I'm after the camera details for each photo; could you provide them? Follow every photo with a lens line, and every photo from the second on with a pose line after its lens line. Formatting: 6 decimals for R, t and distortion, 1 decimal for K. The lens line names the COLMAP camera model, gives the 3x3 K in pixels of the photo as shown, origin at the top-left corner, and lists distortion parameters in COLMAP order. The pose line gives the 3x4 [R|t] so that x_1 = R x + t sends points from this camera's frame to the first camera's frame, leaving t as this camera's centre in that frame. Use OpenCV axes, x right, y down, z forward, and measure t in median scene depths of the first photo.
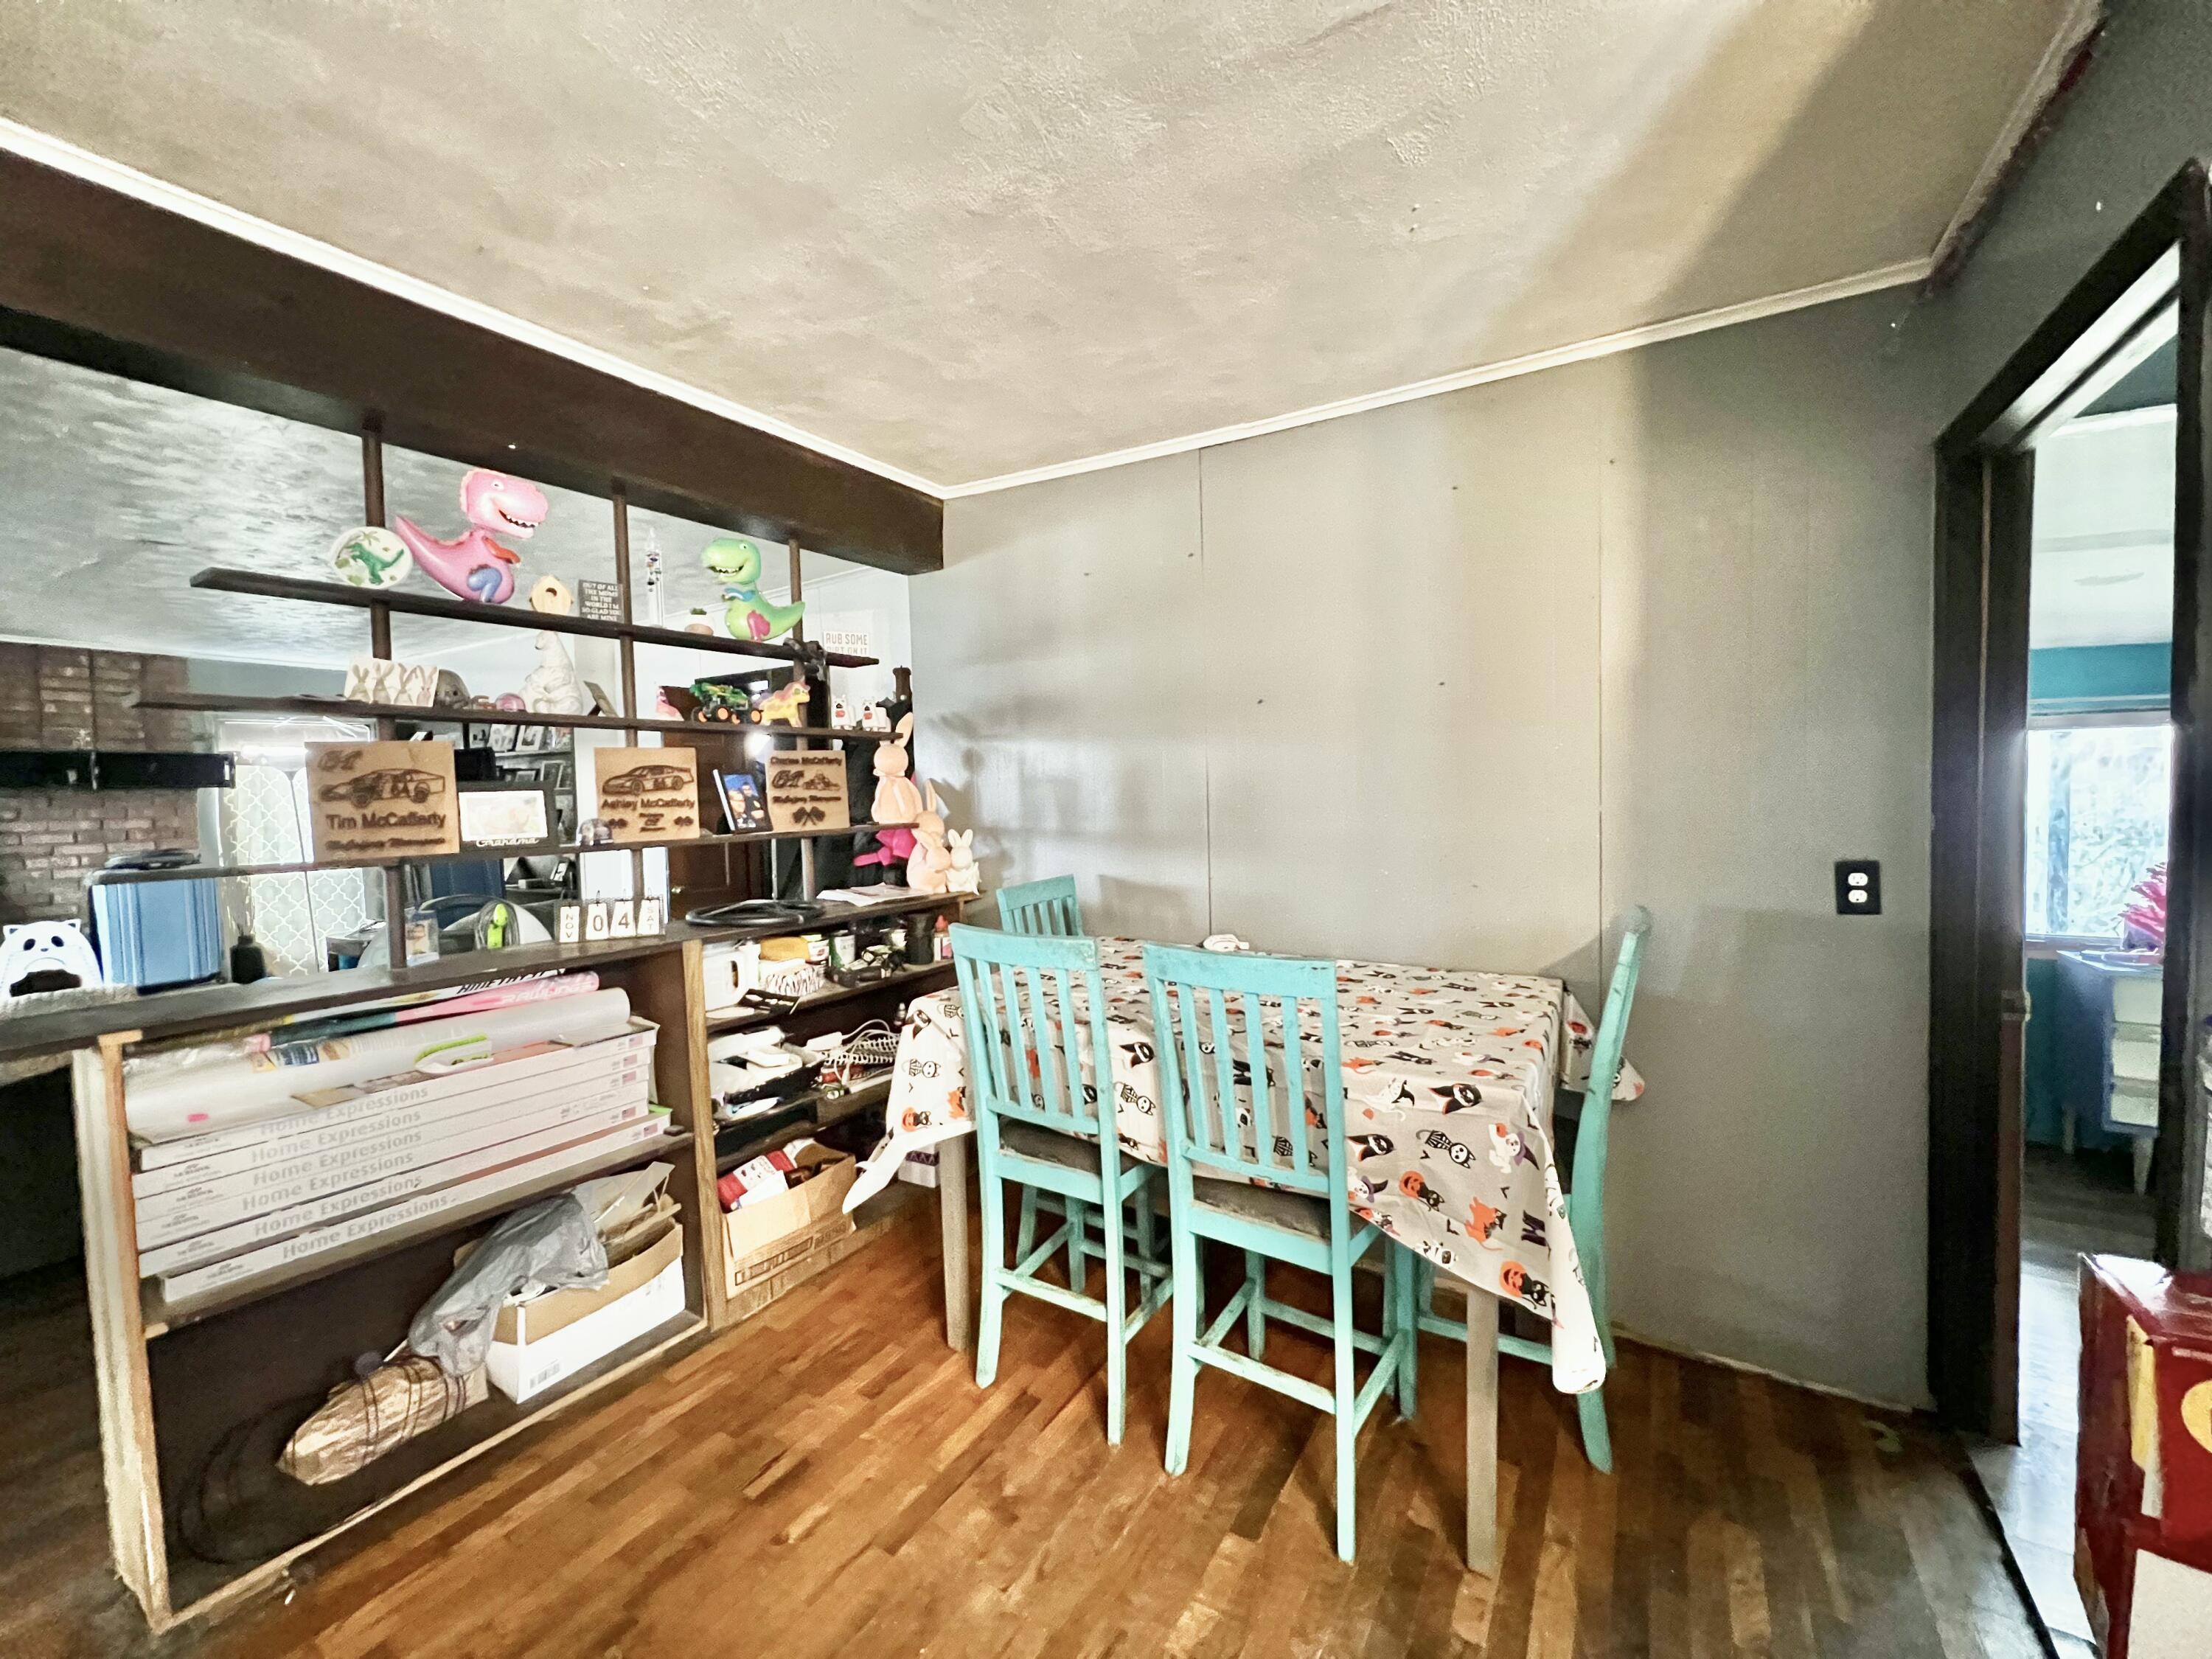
lens RADIAL K [[882.1, 0, 1101.0], [0, 882.1, 828.4], [0, 0, 1]] dist [-0.002491, 0.000213]
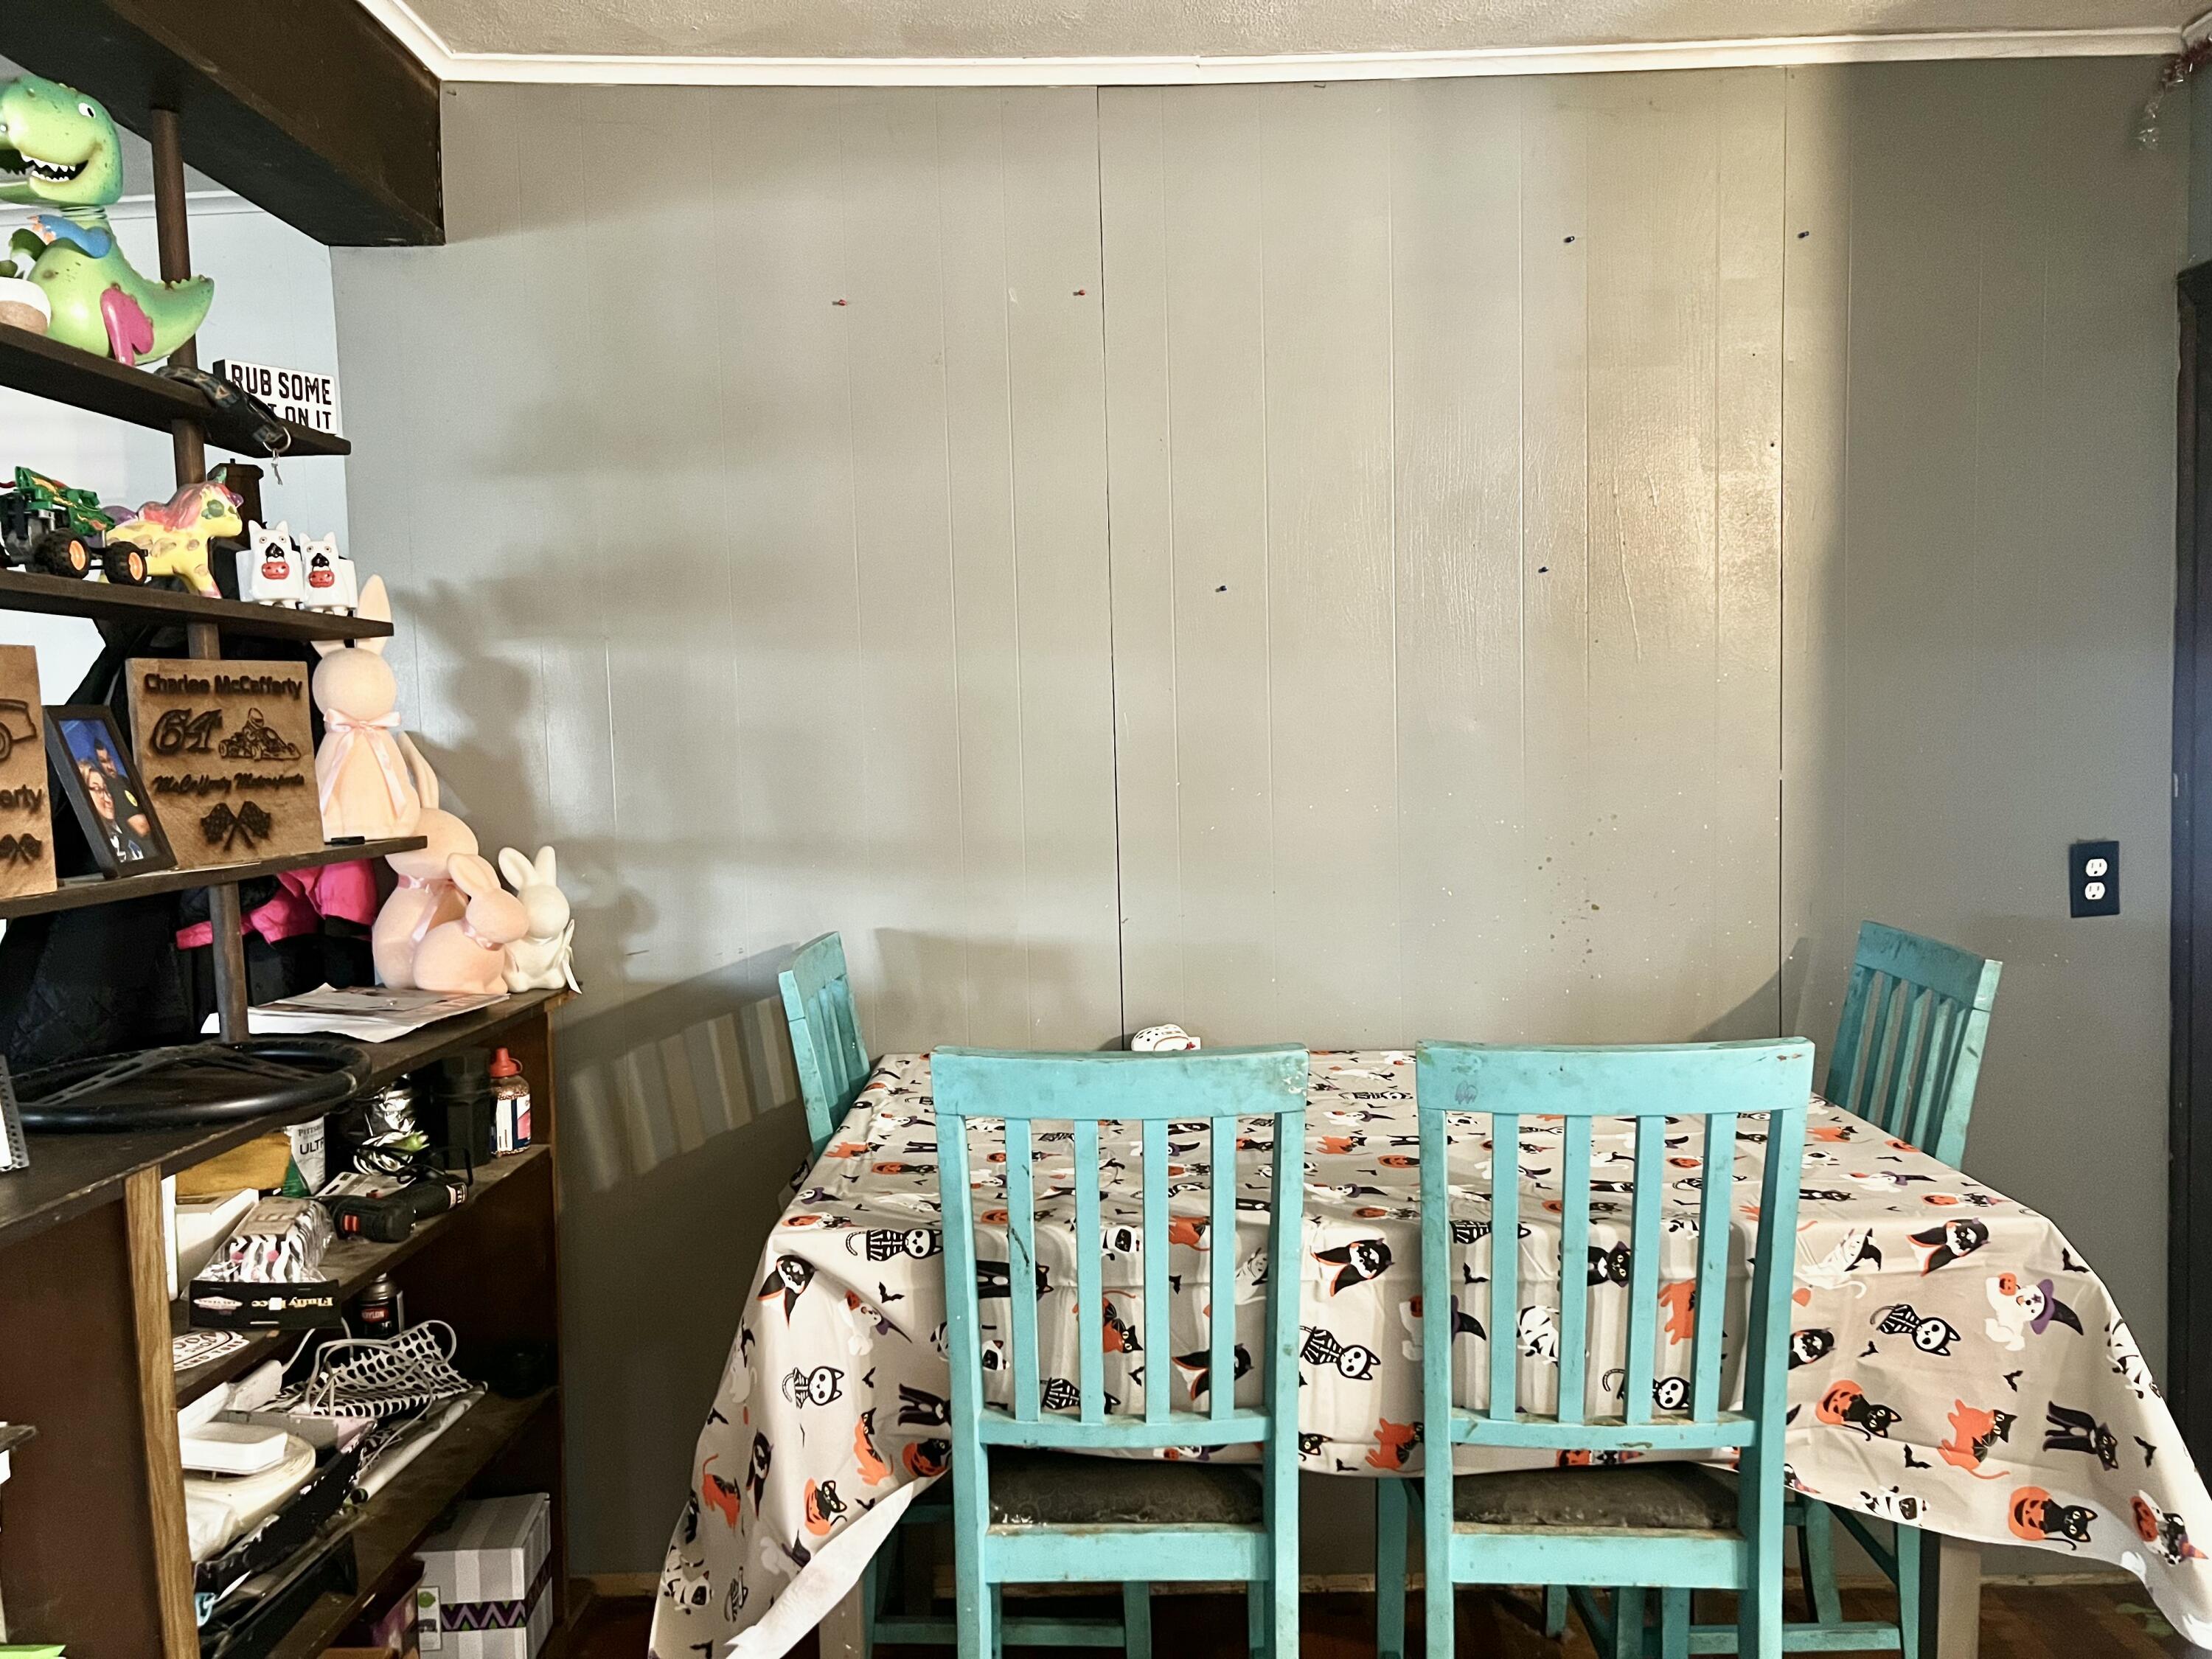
lens RADIAL K [[1655.0, 0, 1104.6], [0, 1655.0, 840.7], [0, 0, 1]] dist [0.054595, -0.055813]
pose [[0.860569, -0.034252, 0.508181, -0.507468], [0.030690, 0.999410, 0.015390, -0.009630], [-0.508409, 0.002352, 0.861113, 0.212849]]
